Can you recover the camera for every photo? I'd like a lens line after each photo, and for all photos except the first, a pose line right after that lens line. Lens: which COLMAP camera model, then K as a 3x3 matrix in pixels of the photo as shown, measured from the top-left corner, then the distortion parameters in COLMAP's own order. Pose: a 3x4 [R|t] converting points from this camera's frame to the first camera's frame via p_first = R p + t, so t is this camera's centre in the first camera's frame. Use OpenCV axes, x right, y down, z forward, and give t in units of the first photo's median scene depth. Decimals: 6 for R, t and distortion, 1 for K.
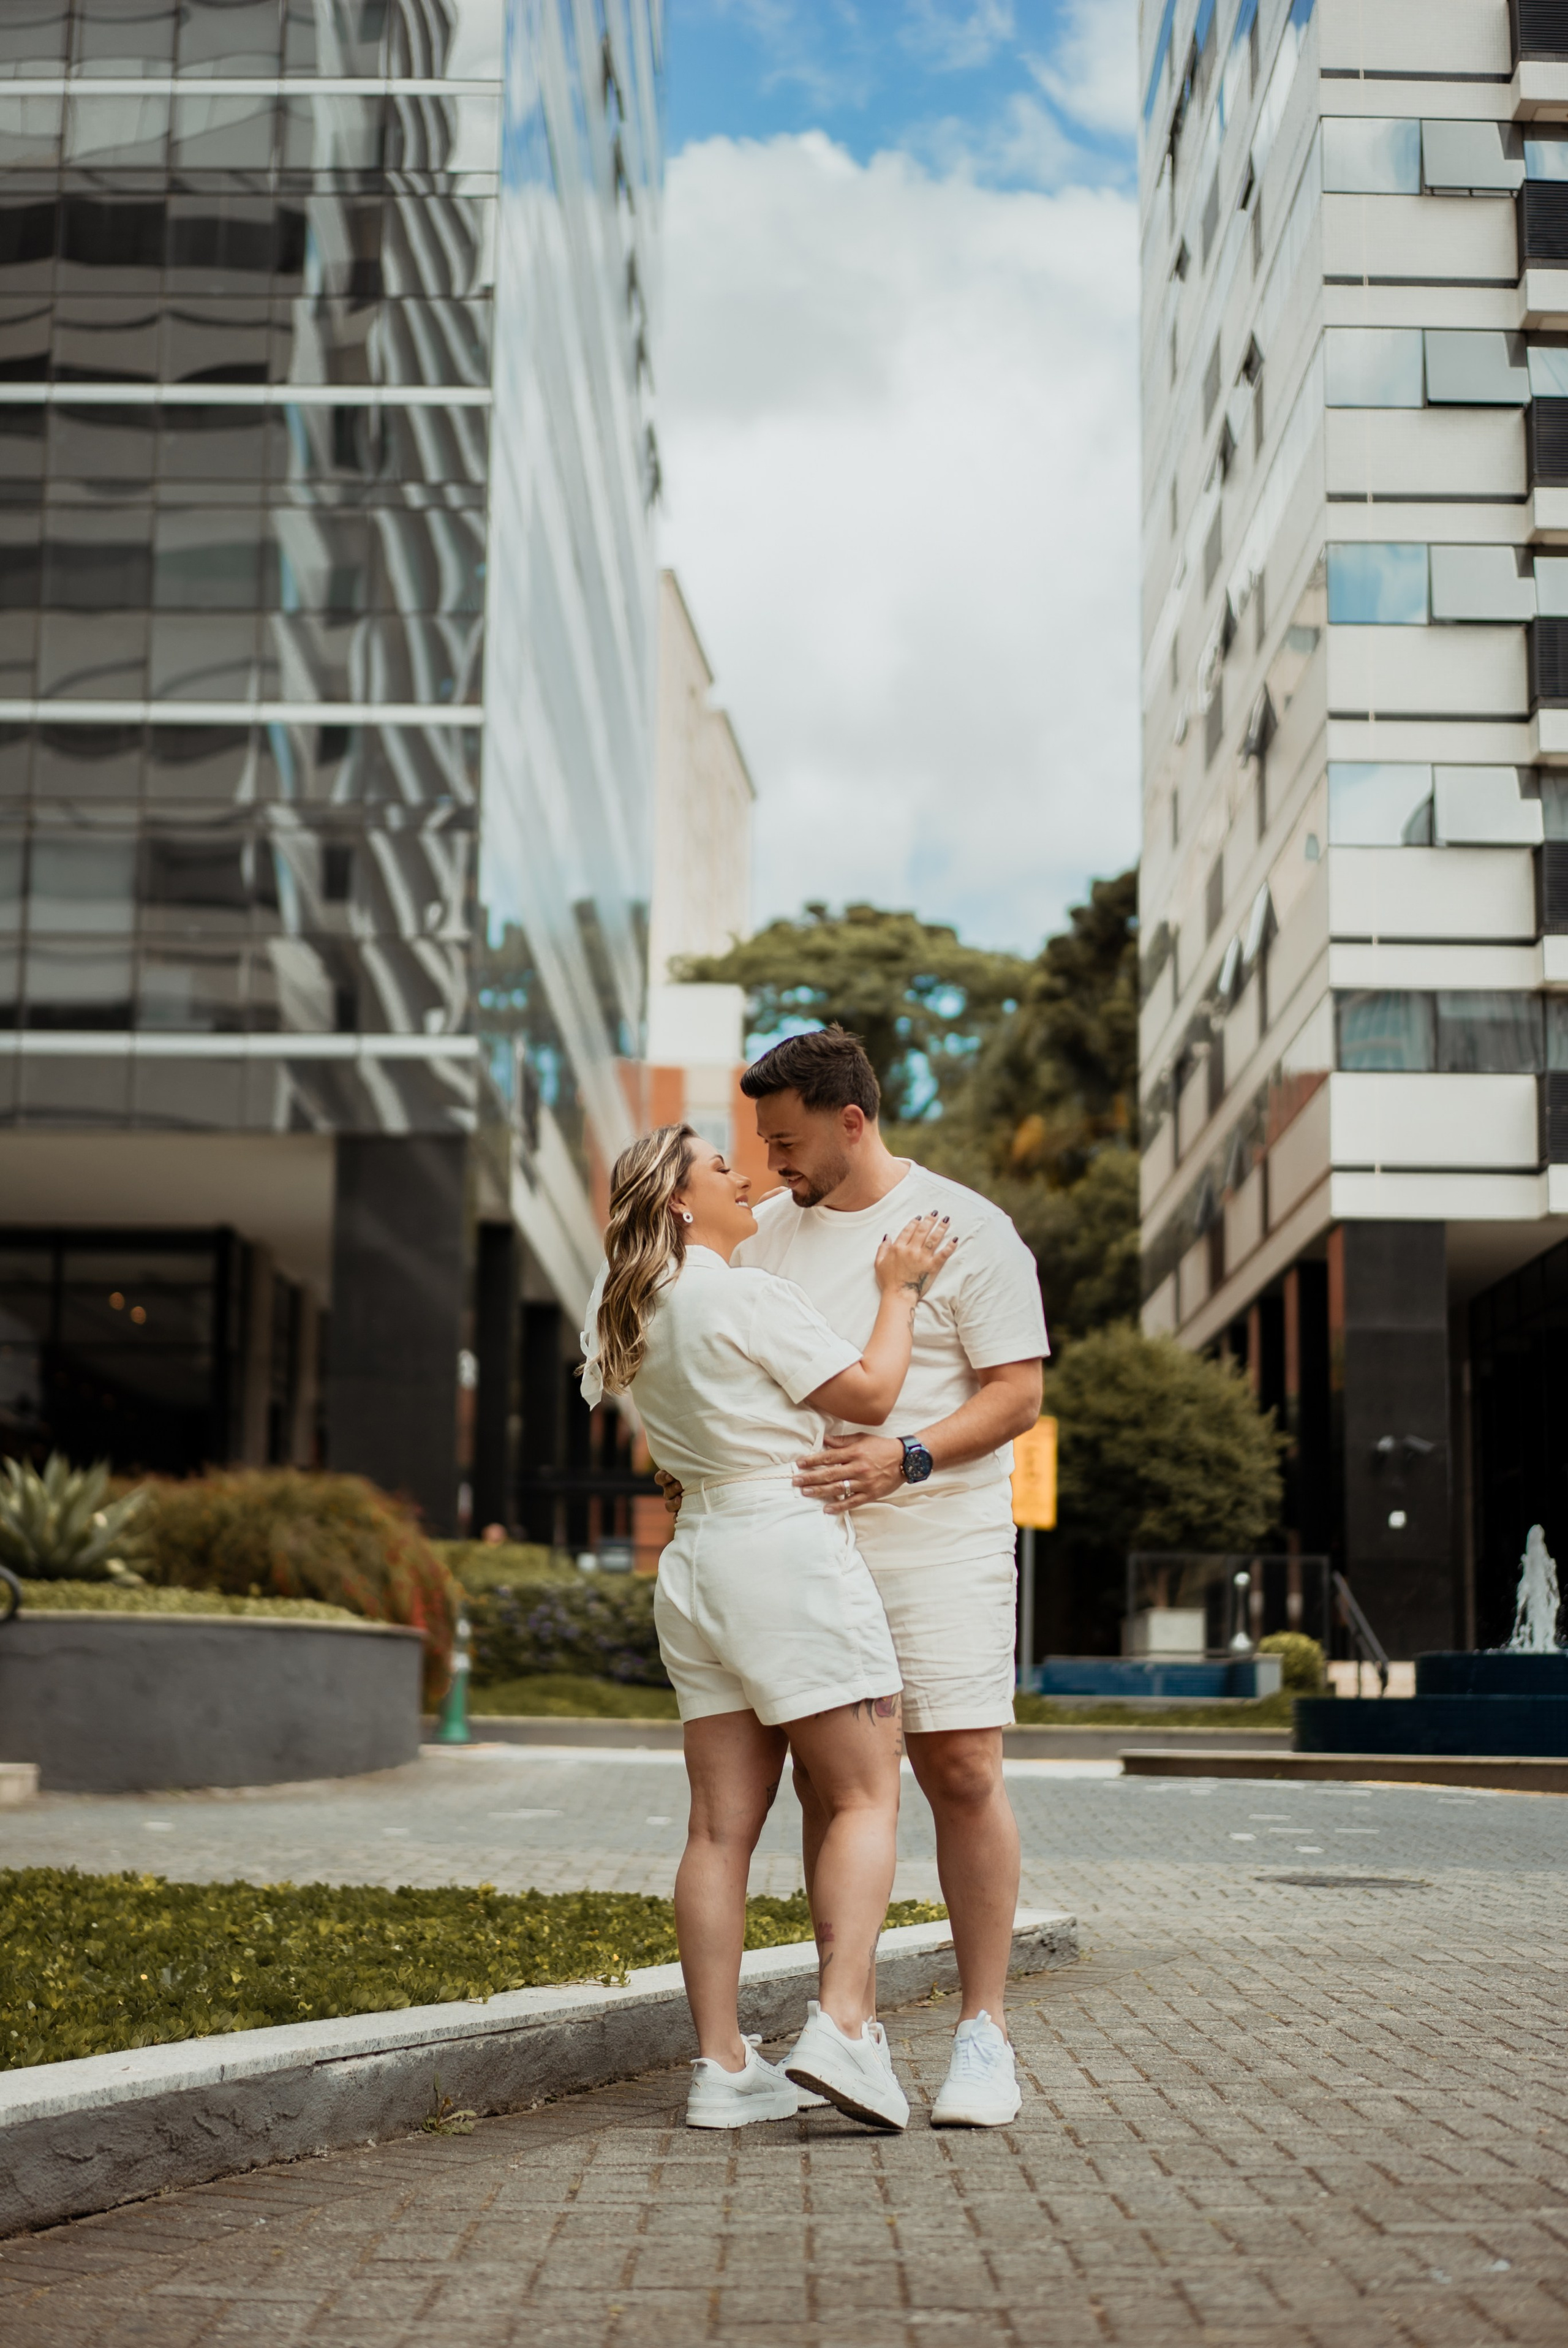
lens RADIAL K [[3574.9, 0, 784.0], [0, 3574.9, 1174.0], [0, 0, 1]] dist [-0.129846, -0.065159]
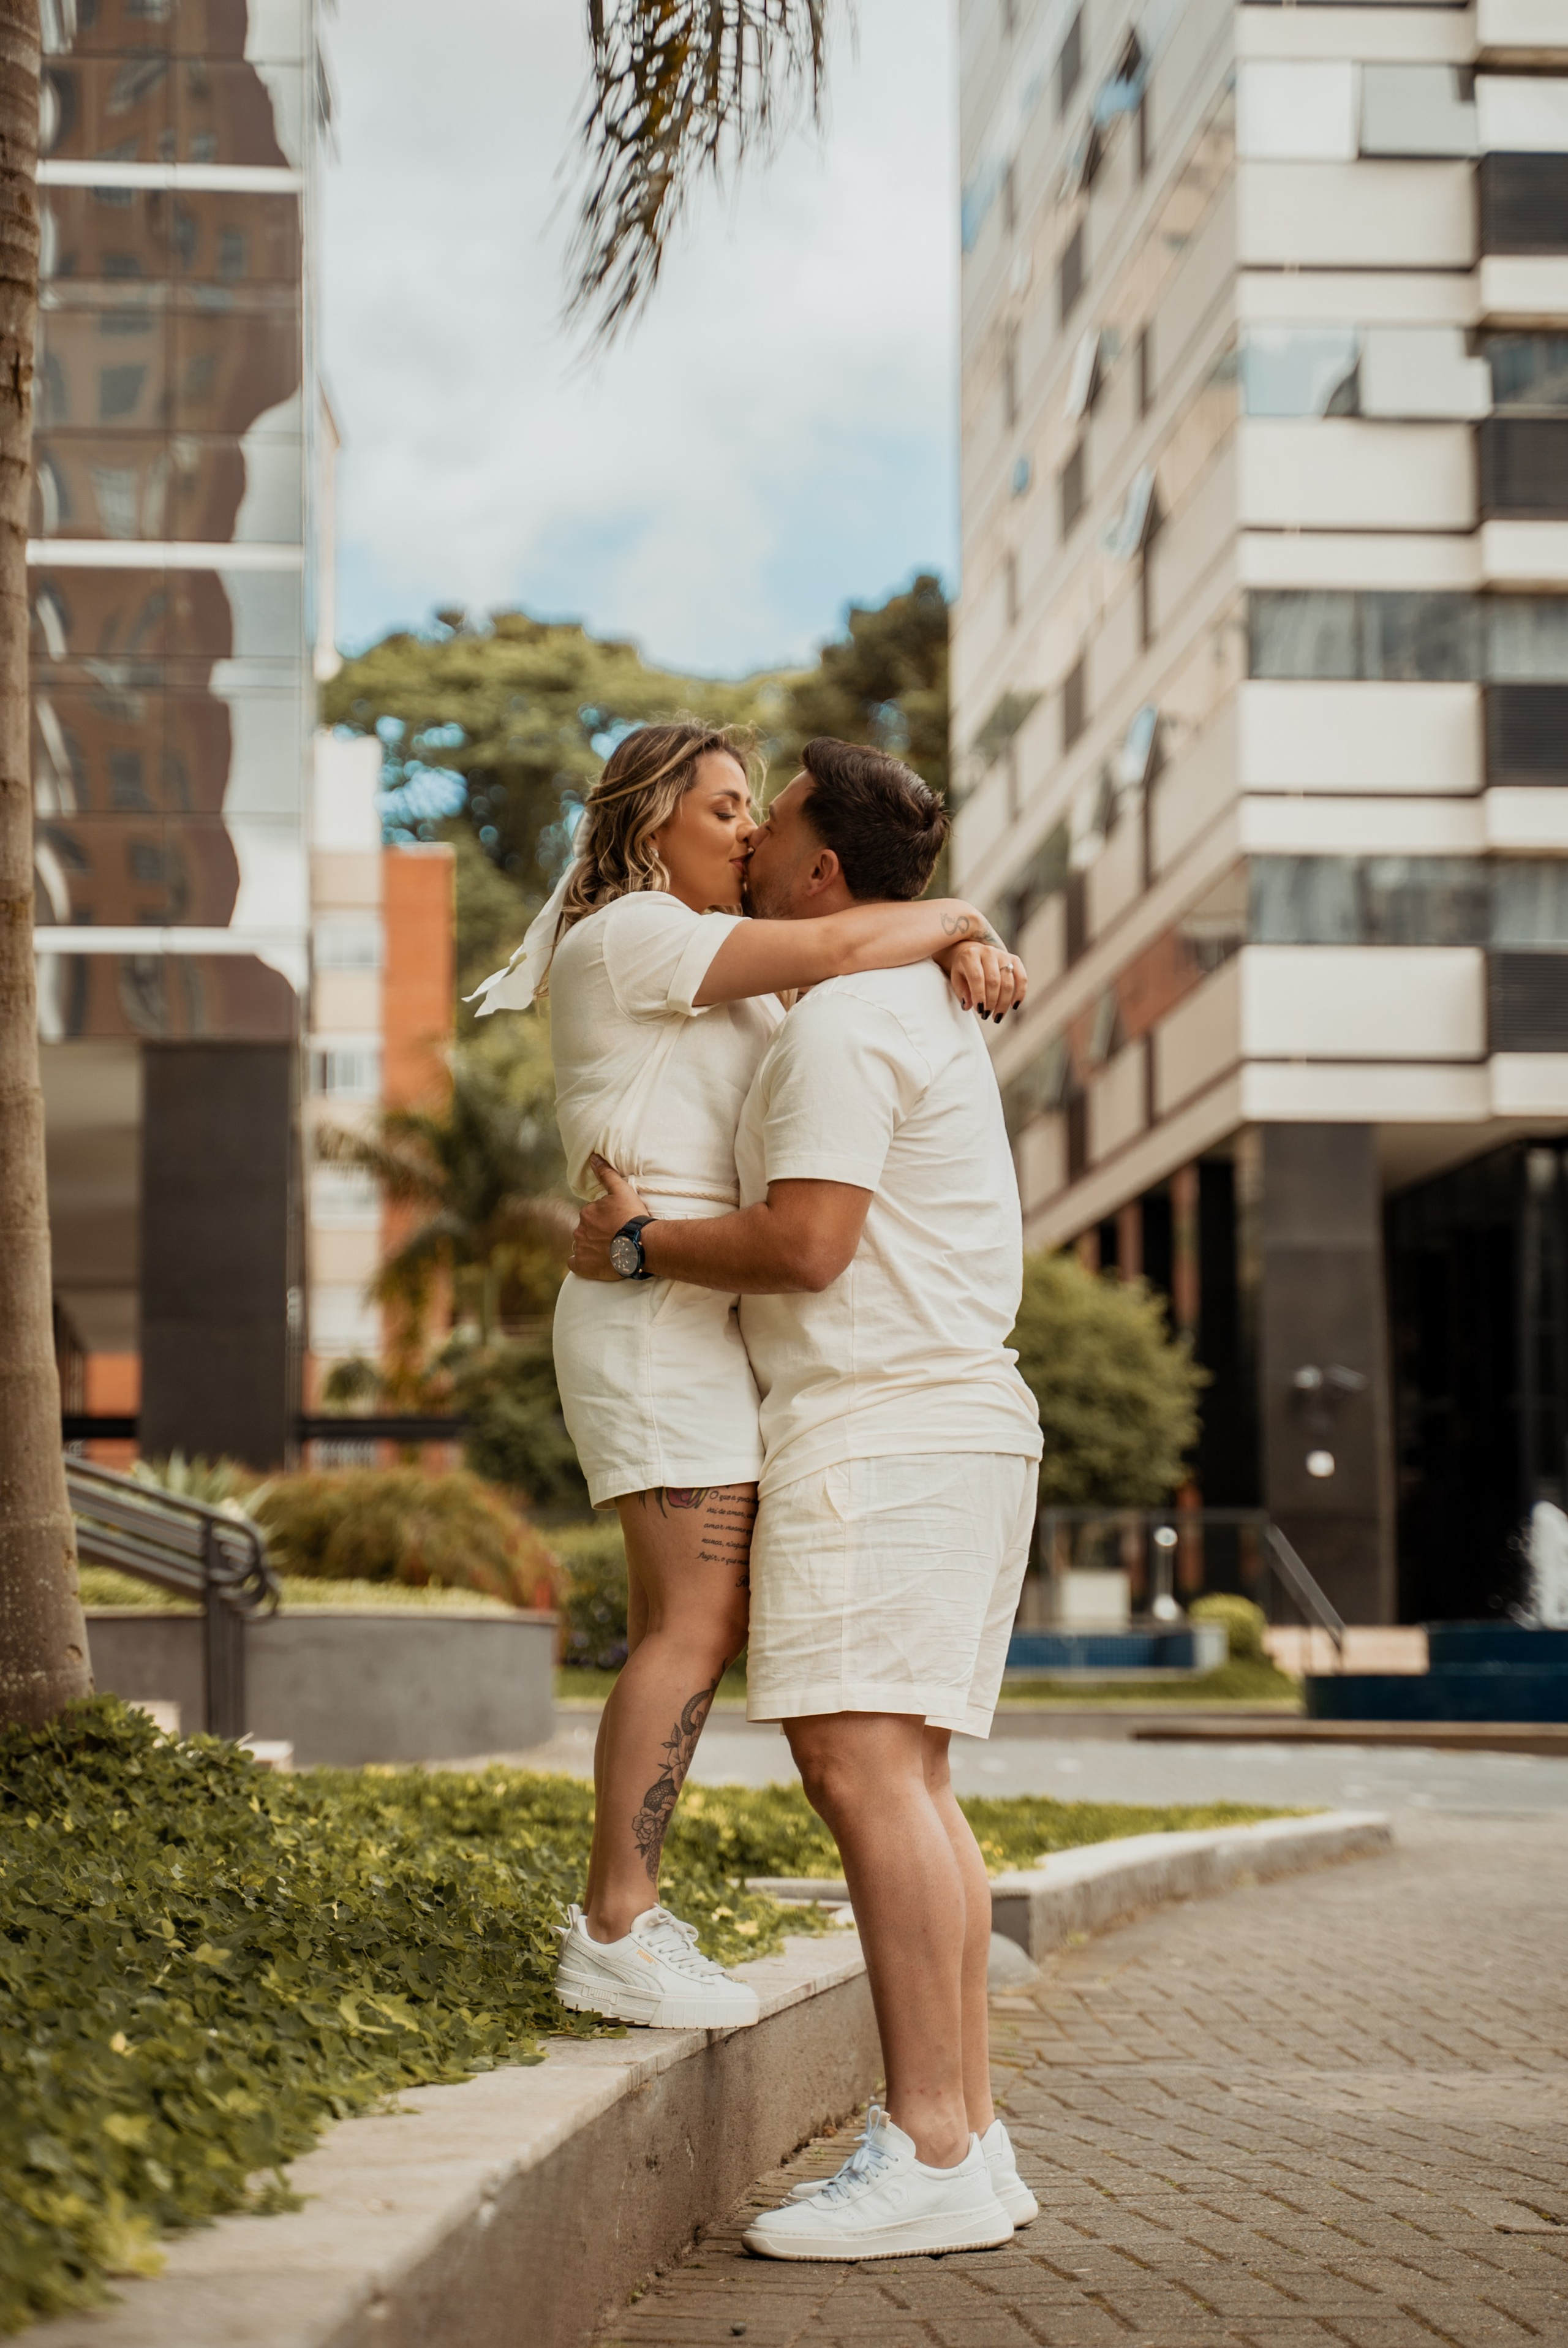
lens RADIAL K [[5109.2, 0, 784.9], [0, 5109.2, 1074.8], [0, 0, 1]] dist [0.030978, 0.309701]
pose [[0.995655, -0.002751, 0.093080, -0.072120], [0.000098, 0.999594, 0.028491, -0.032716], [-0.093121, -0.028358, 0.995251, -0.222654]]
